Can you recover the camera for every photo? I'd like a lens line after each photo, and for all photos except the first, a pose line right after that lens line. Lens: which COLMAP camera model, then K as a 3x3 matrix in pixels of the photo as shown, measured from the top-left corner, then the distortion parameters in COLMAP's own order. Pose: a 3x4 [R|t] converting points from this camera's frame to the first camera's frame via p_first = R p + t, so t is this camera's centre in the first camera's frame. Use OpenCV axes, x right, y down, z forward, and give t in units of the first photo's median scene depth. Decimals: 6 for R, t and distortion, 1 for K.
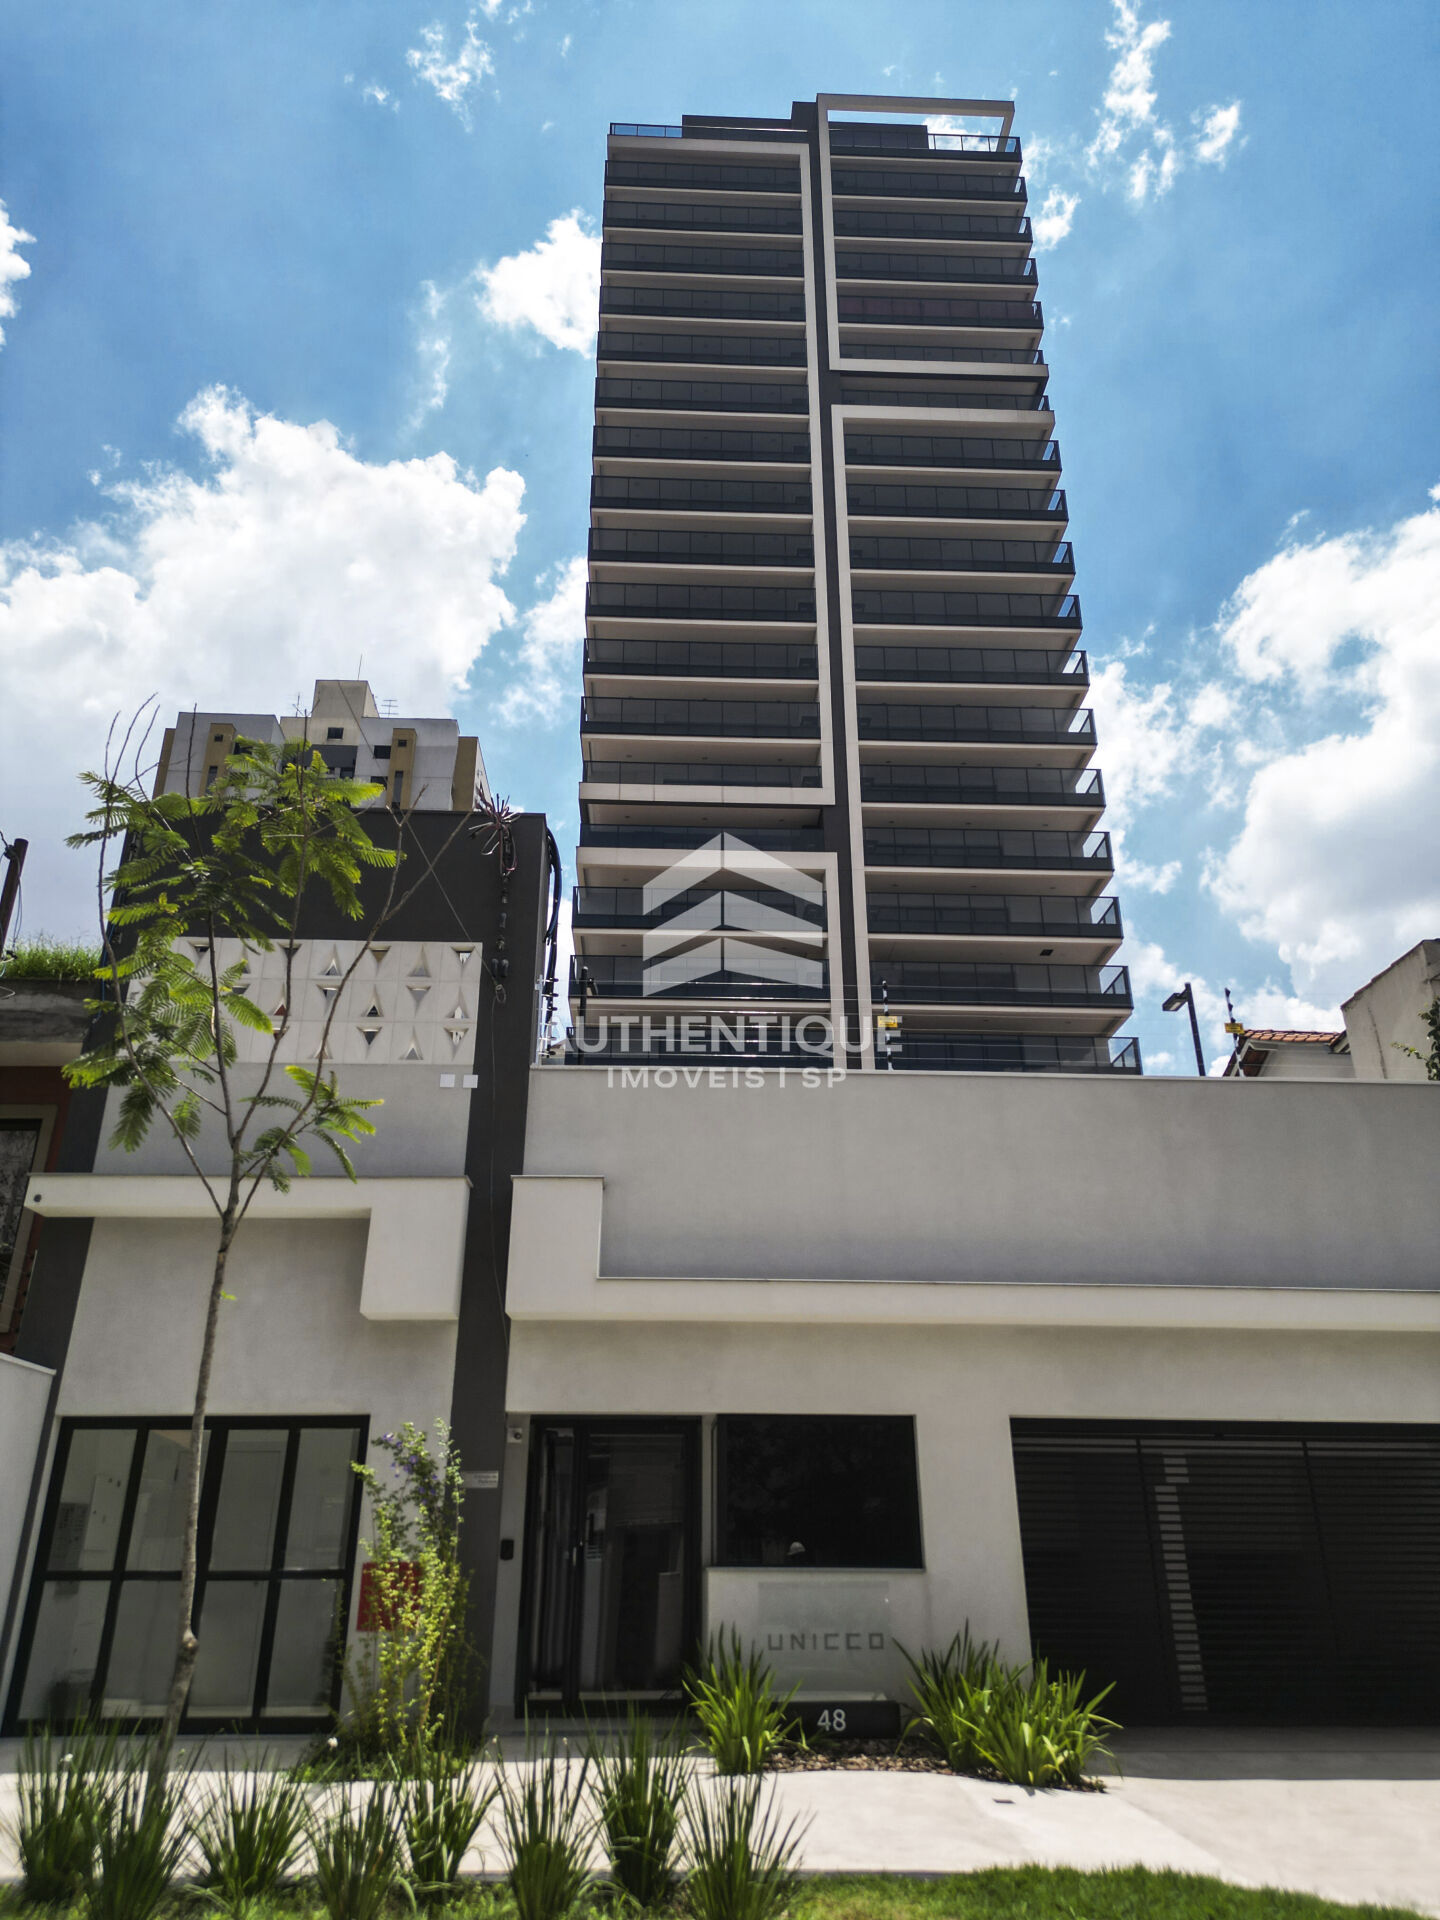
lens RADIAL K [[1341.1, 0, 720.0], [0, 1341.1, 960.0], [0, 0, 1]] dist [0.052965, -0.052113]
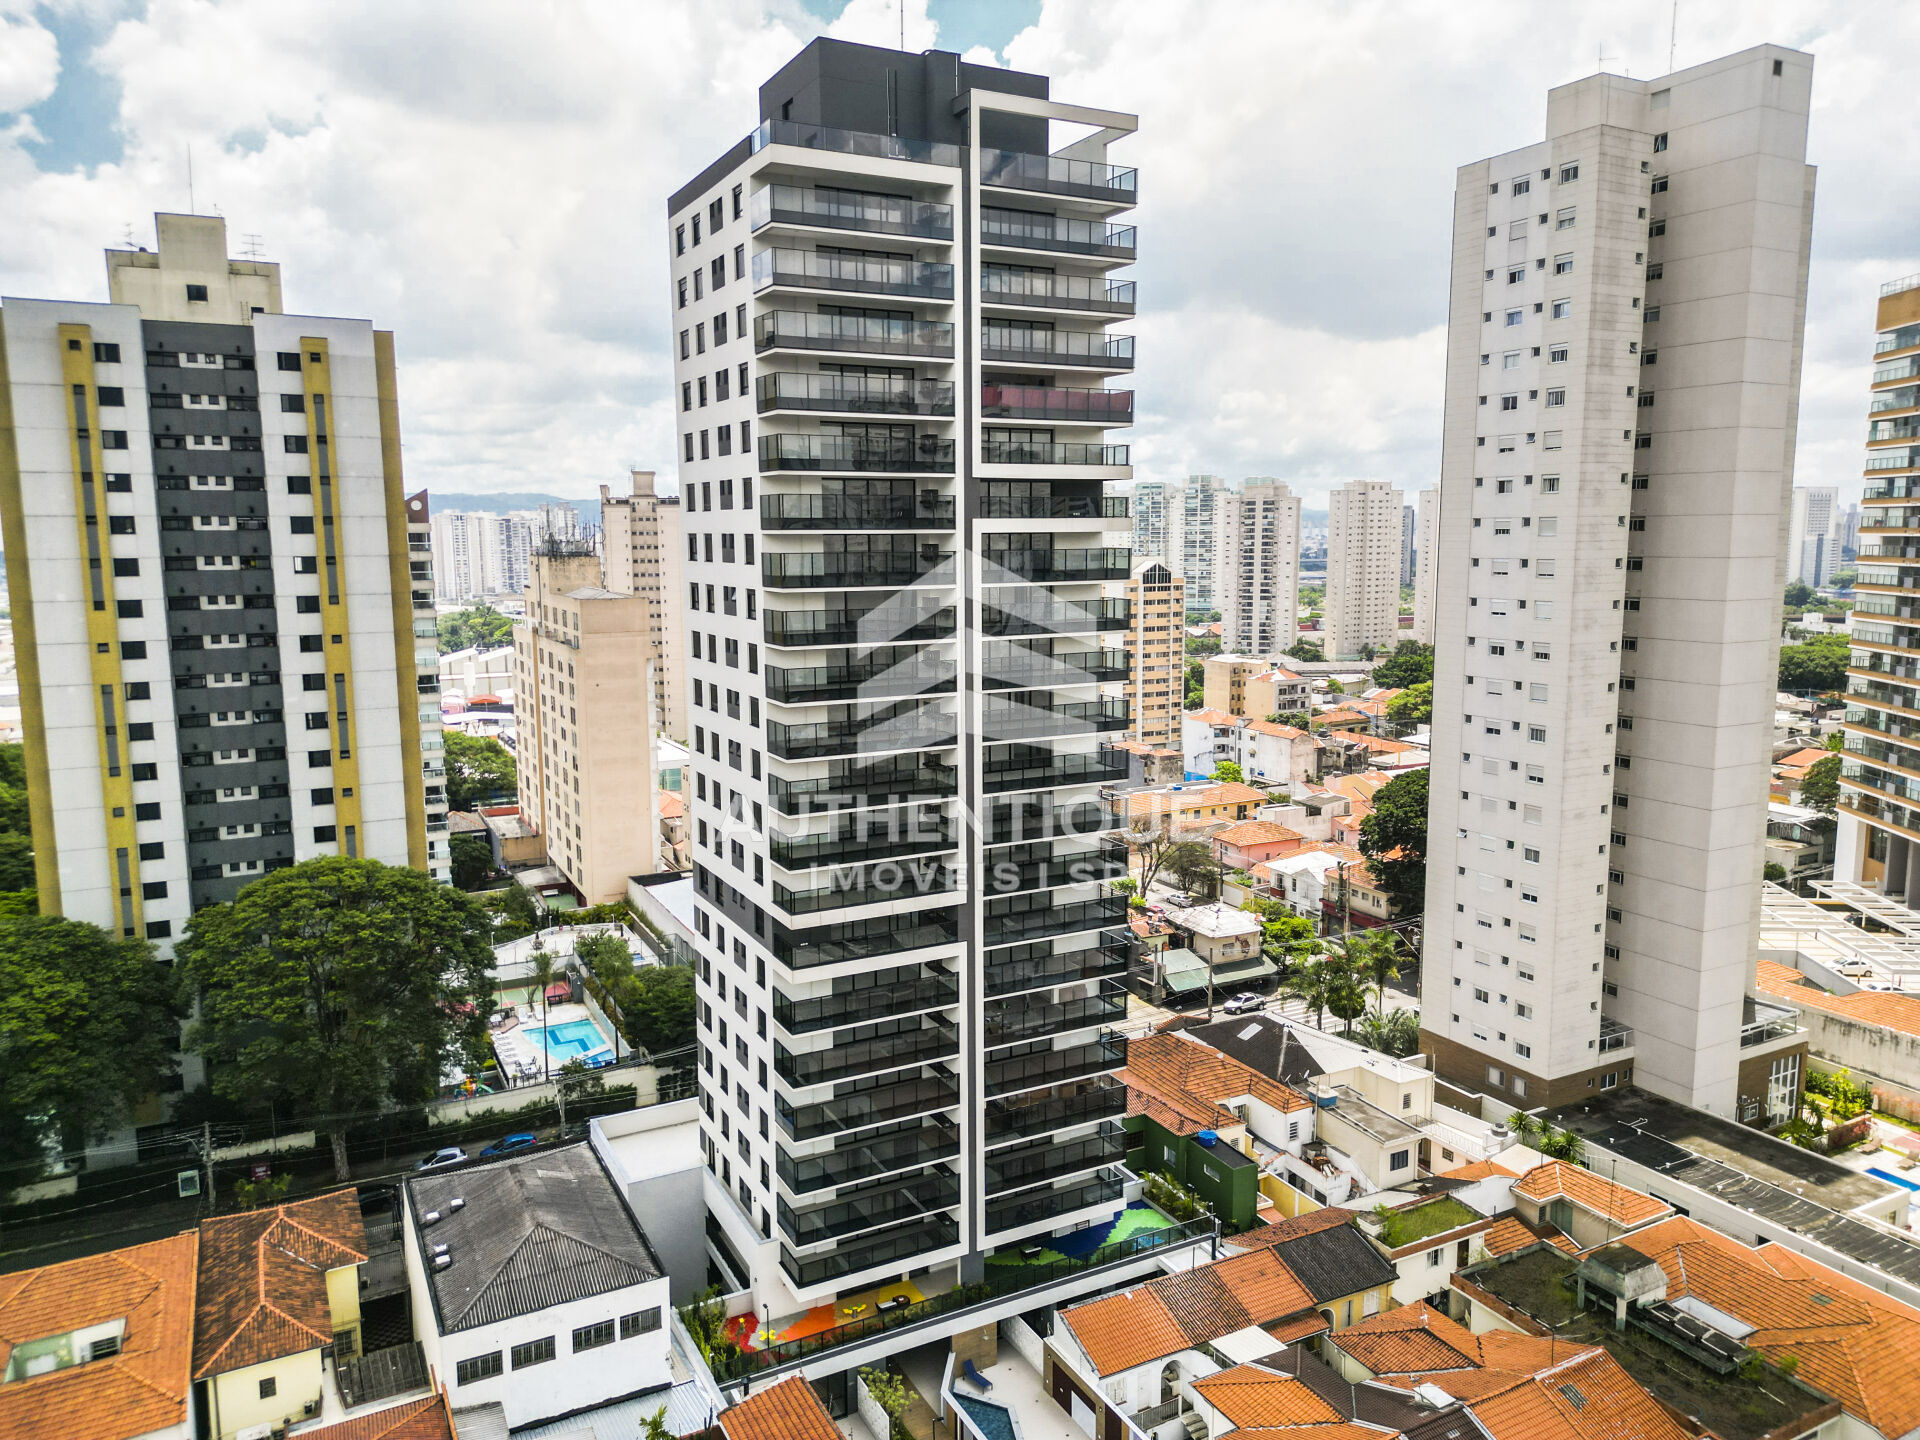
lens RADIAL K [[1341.1, 0, 960.0], [0, 1341.1, 720.0], [0, 0, 1]] dist [0.052965, -0.052113]
pose [[0.906267, -0.063737, 0.417873, -0.409883], [-0.170576, 0.849361, 0.499489, -0.818480], [-0.386761, -0.523949, 0.758876, 0.045702]]
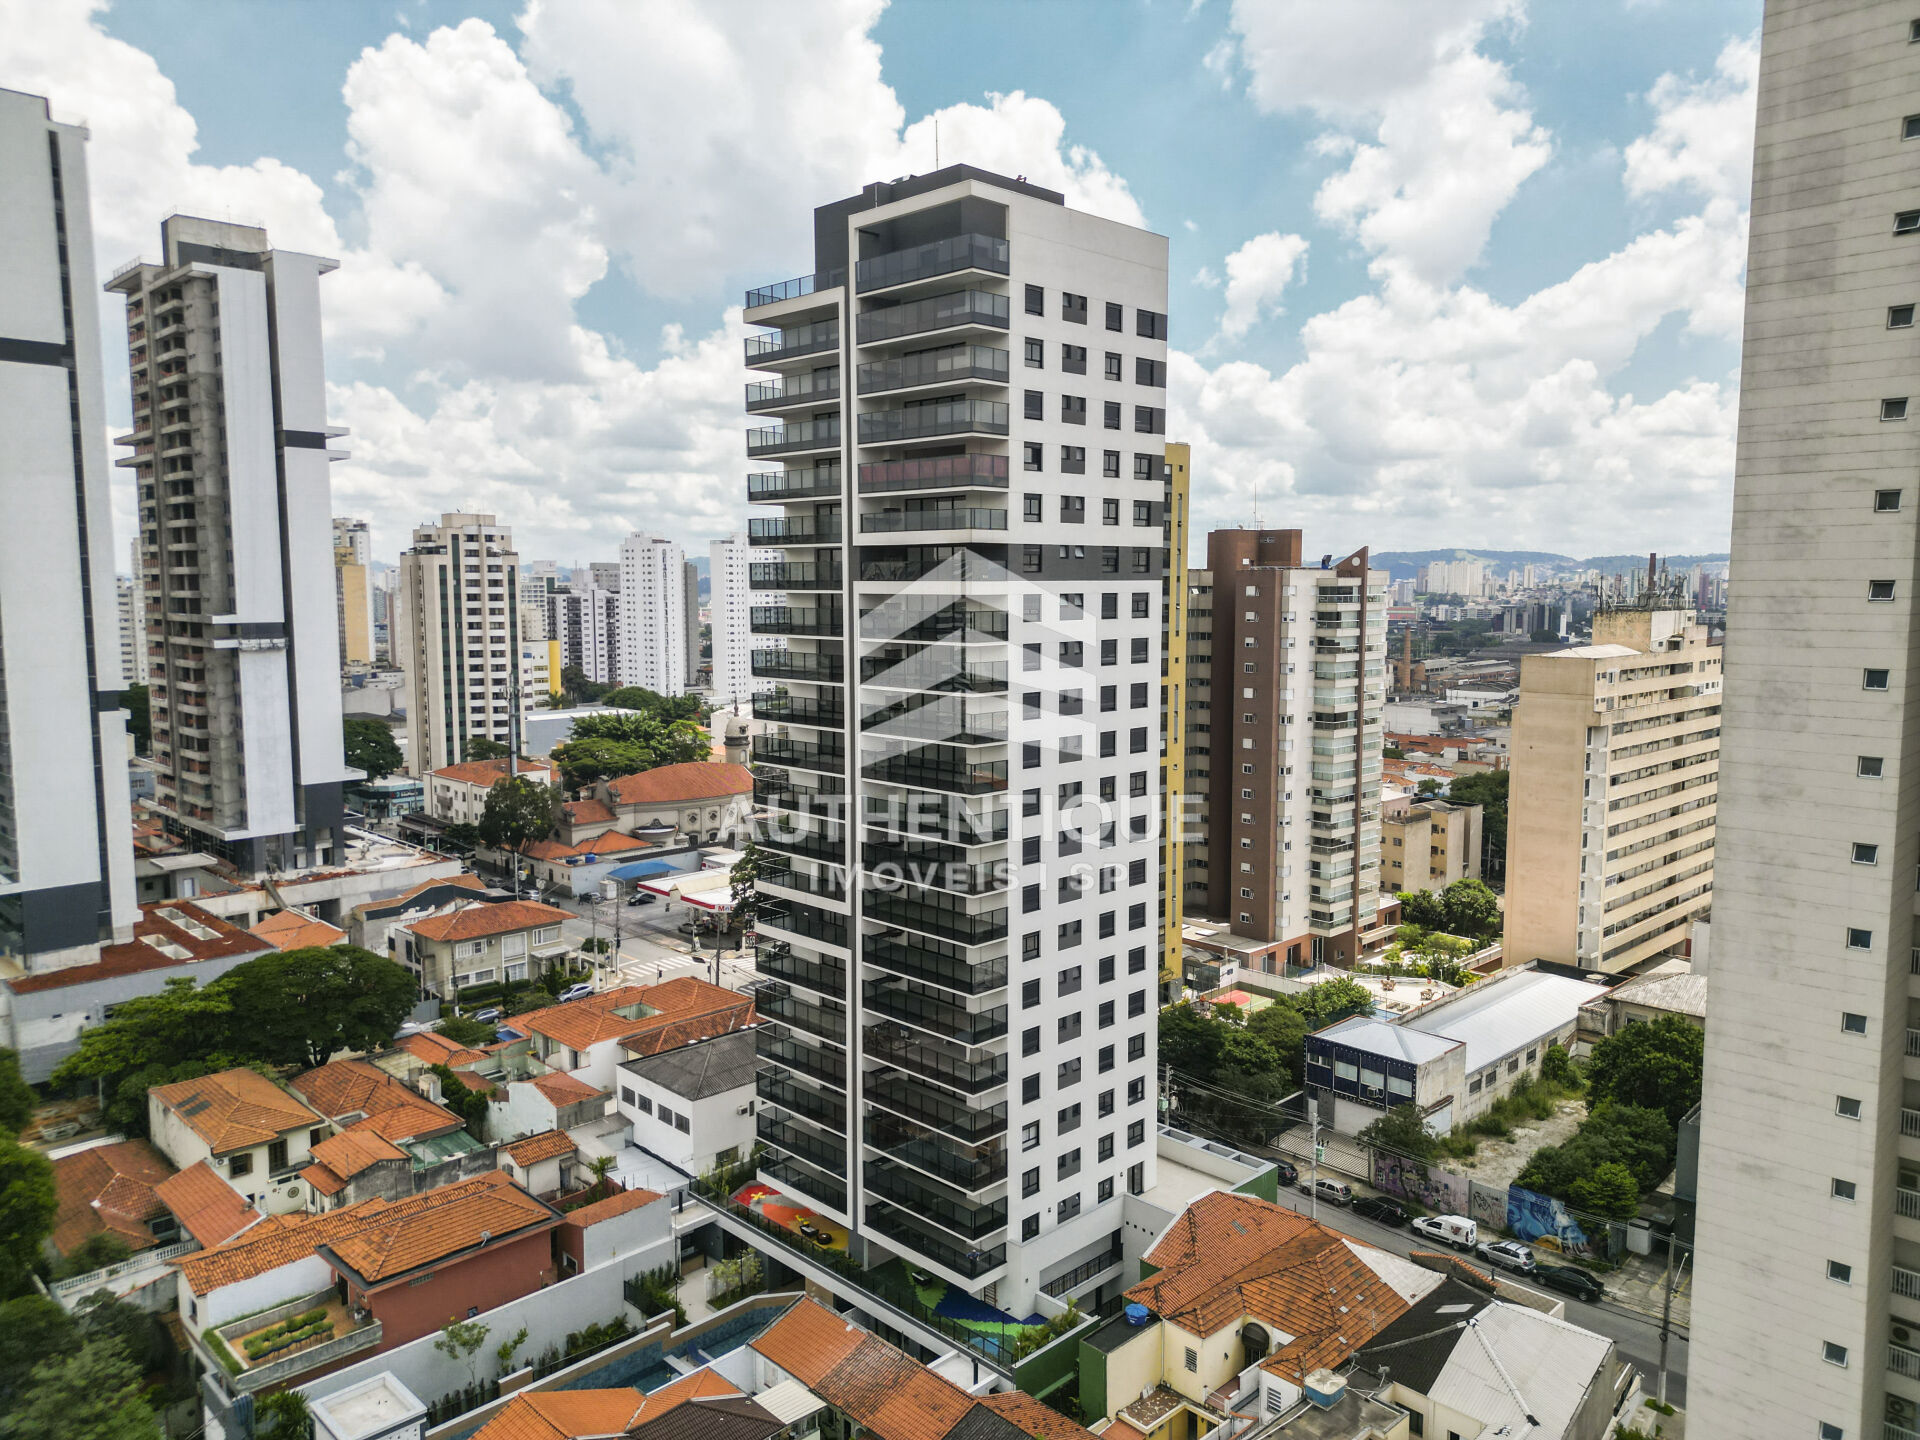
lens RADIAL K [[1341.1, 0, 960.0], [0, 1341.1, 720.0], [0, 0, 1]] dist [0.052965, -0.052113]
pose [[0.669017, 0.075996, -0.739351, 1.114304], [0.307533, 0.877305, 0.368454, -0.729775], [0.676638, -0.473877, 0.563561, 0.260506]]
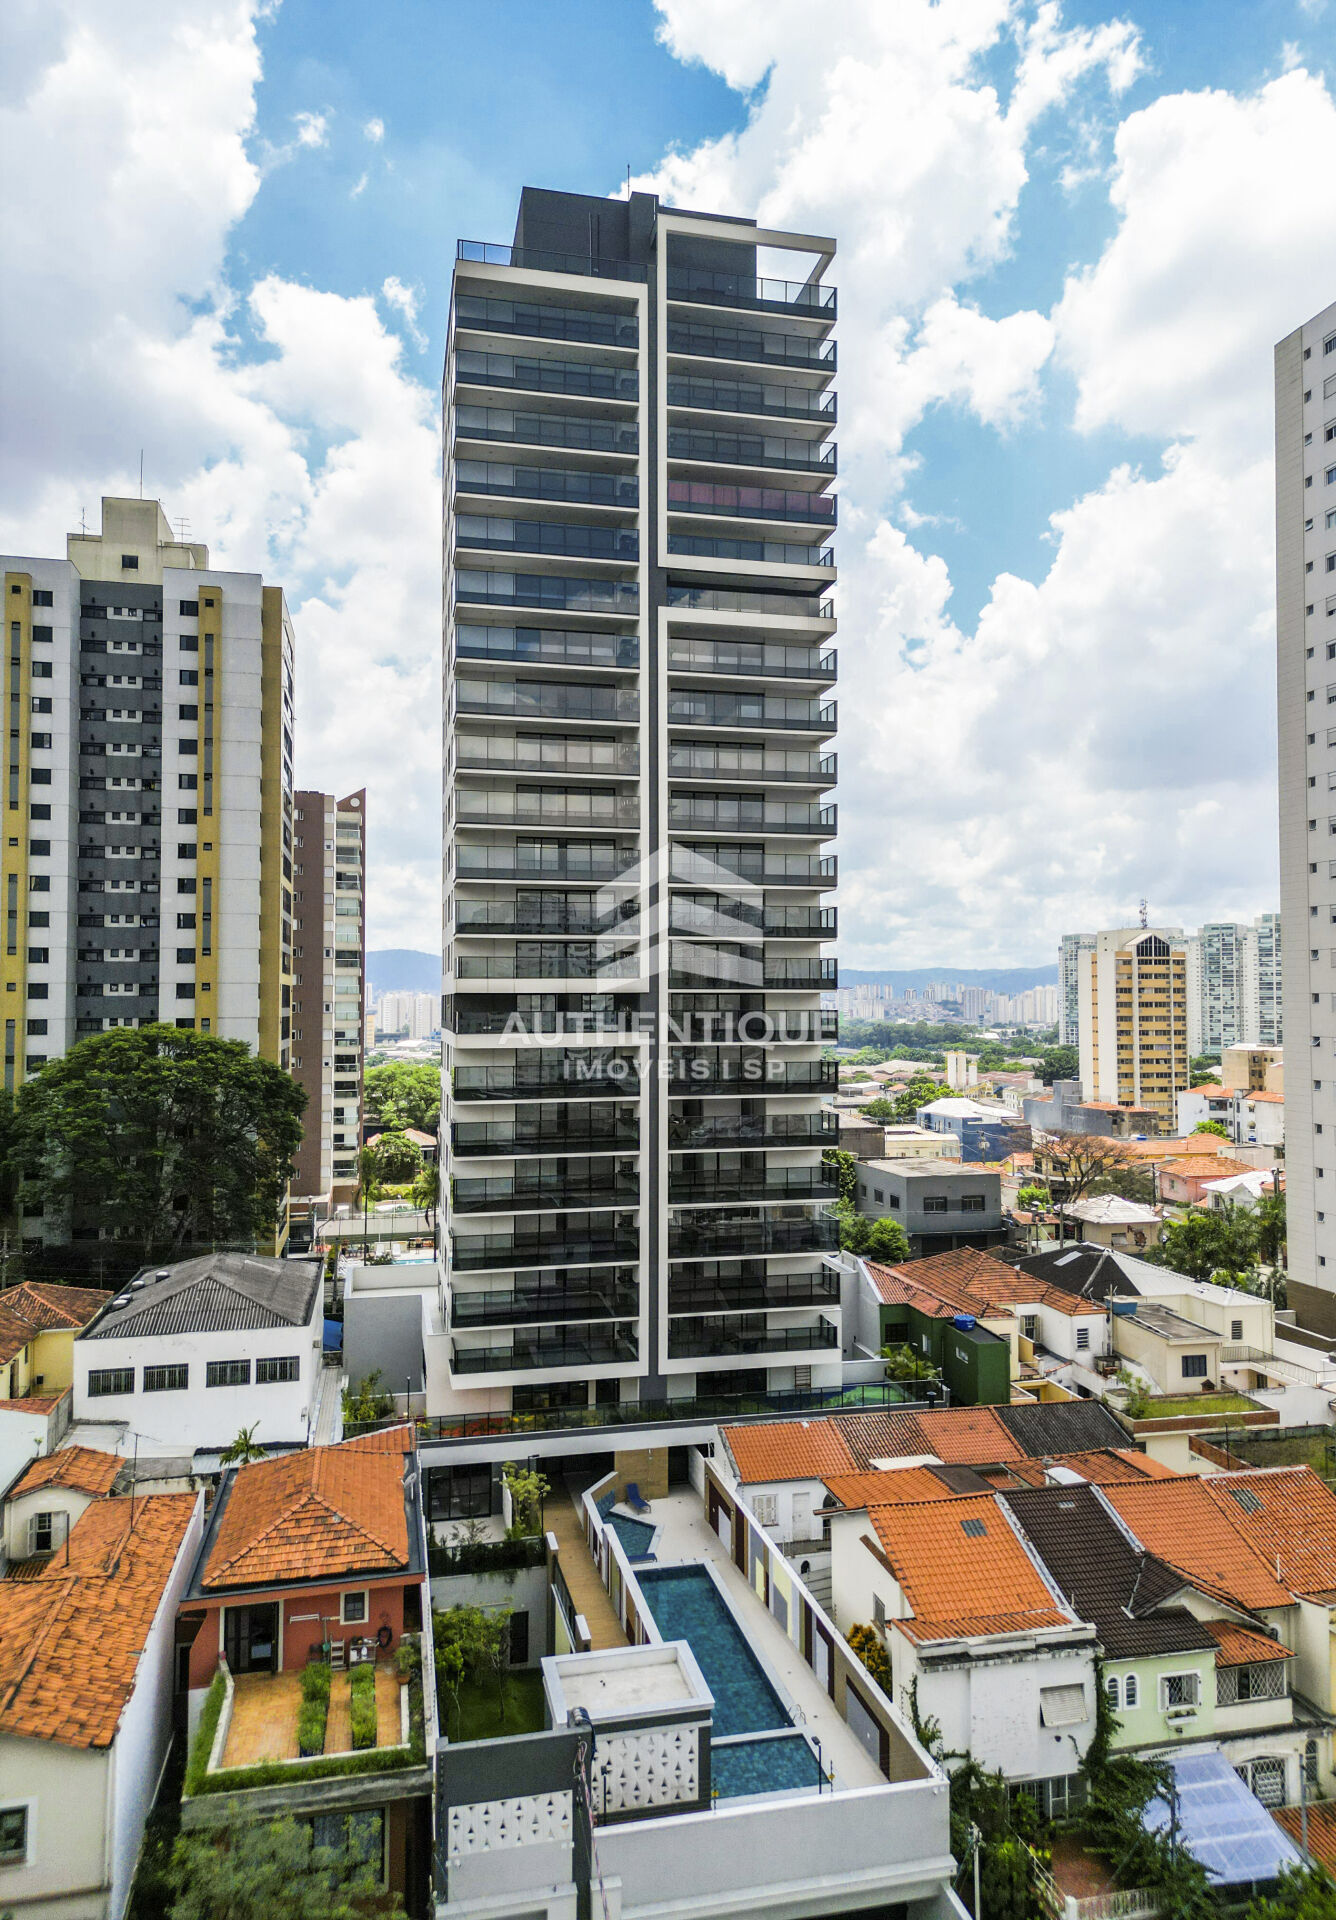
lens RADIAL K [[1347.3, 0, 709.8], [0, 1347.3, 962.3], [0, 0, 1]] dist [0.029436, 0.001934]
pose [[0.981982, 0.005337, 0.188901, -0.092815], [-0.077417, 0.923235, 0.376357, -0.560015], [-0.172392, -0.384200, 0.907013, -0.193609]]
